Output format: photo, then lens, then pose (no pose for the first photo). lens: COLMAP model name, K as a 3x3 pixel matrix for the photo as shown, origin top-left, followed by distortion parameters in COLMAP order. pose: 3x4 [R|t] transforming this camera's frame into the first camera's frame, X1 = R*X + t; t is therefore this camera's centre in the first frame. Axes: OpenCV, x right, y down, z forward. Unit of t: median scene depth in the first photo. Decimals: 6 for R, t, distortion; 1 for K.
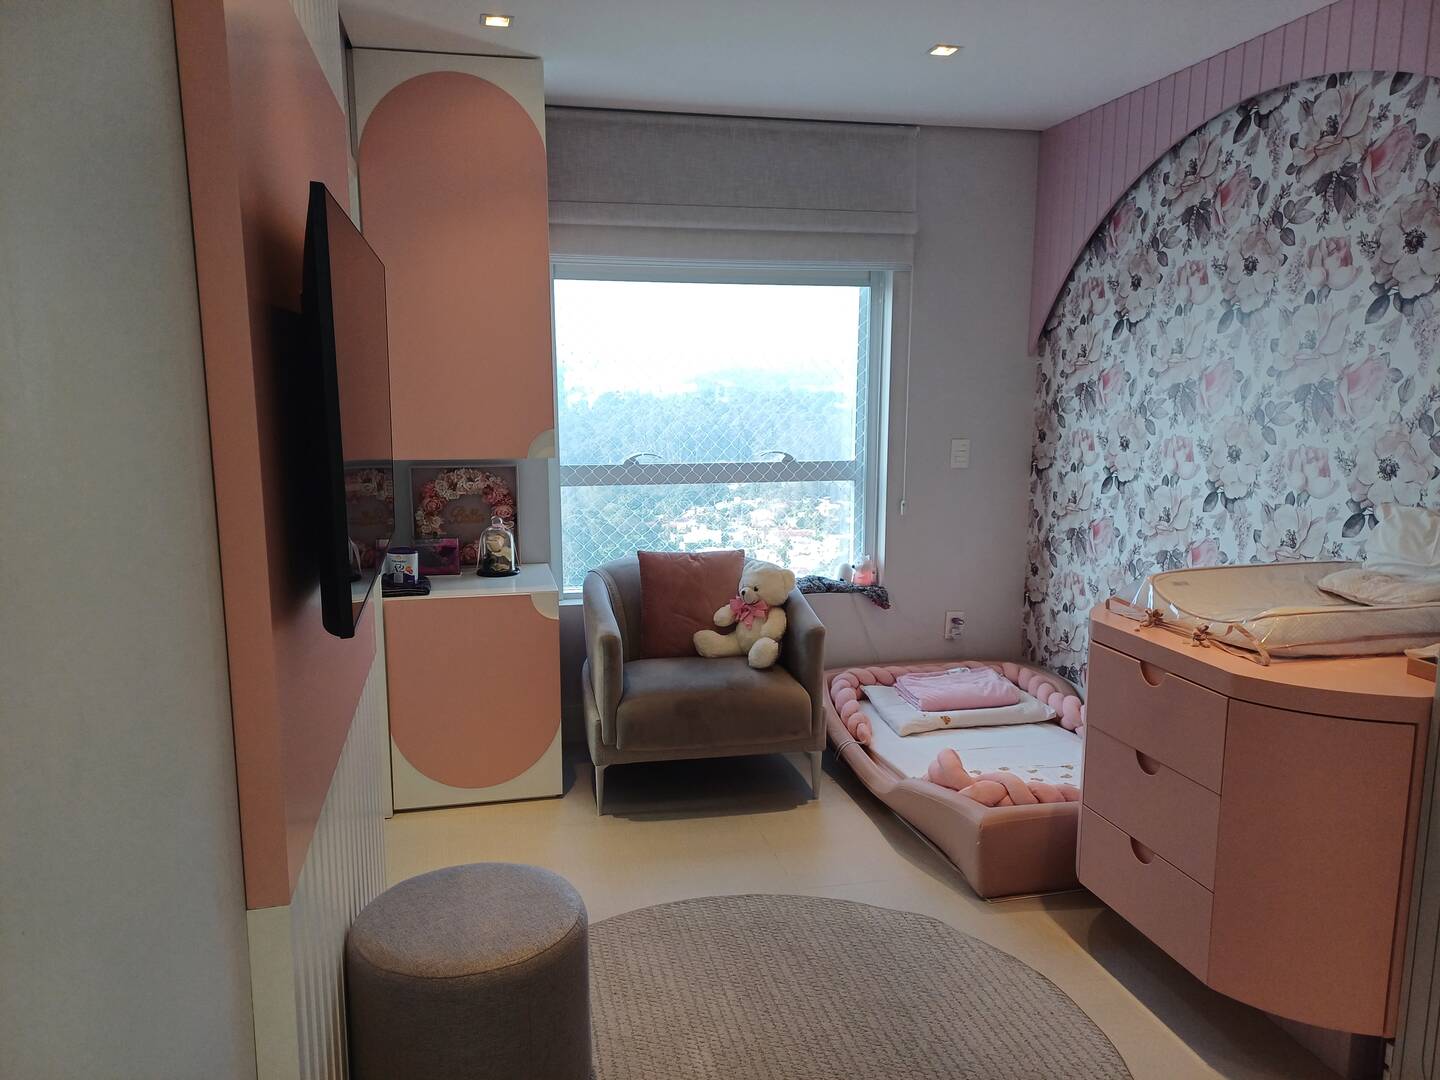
lens RADIAL K [[1063.4, 0, 695.7], [0, 1063.4, 550.3], [0, 0, 1]] dist [0.043386, -0.002103]
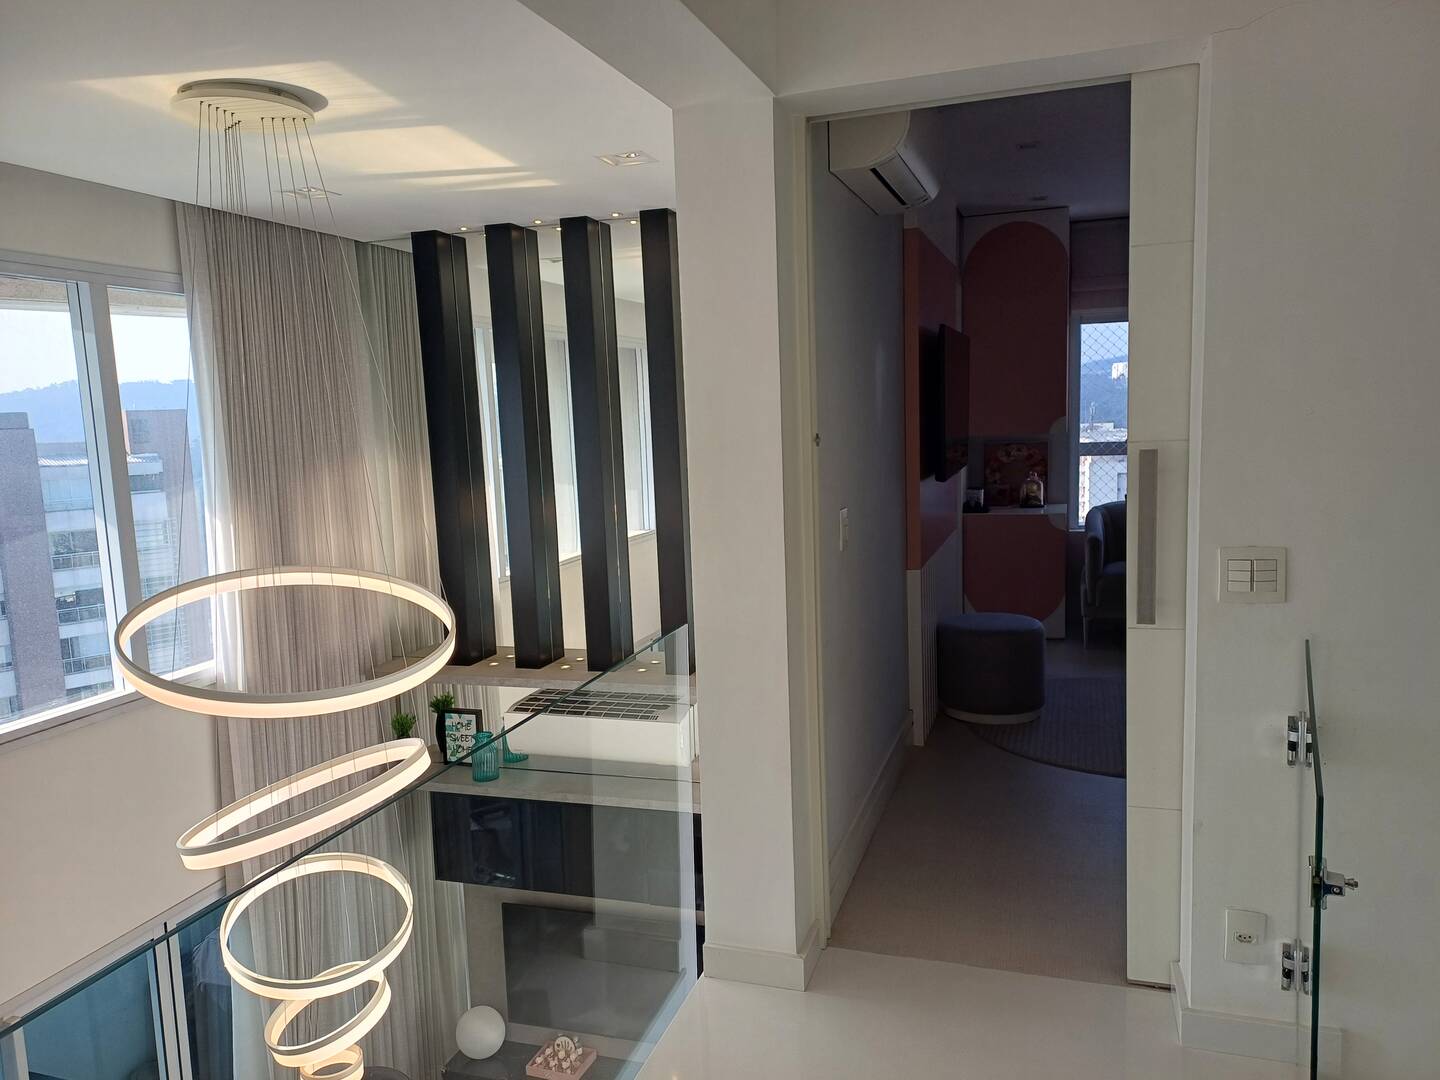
lens RADIAL K [[1063.4, 0, 695.7], [0, 1063.4, 550.3], [0, 0, 1]] dist [0.043386, -0.002103]
pose [[0.855631, 0.042987, -0.515798, 0.223238], [-0.053486, 0.998553, -0.005504, 0.126320], [0.514815, 0.032297, 0.856693, -0.678707]]
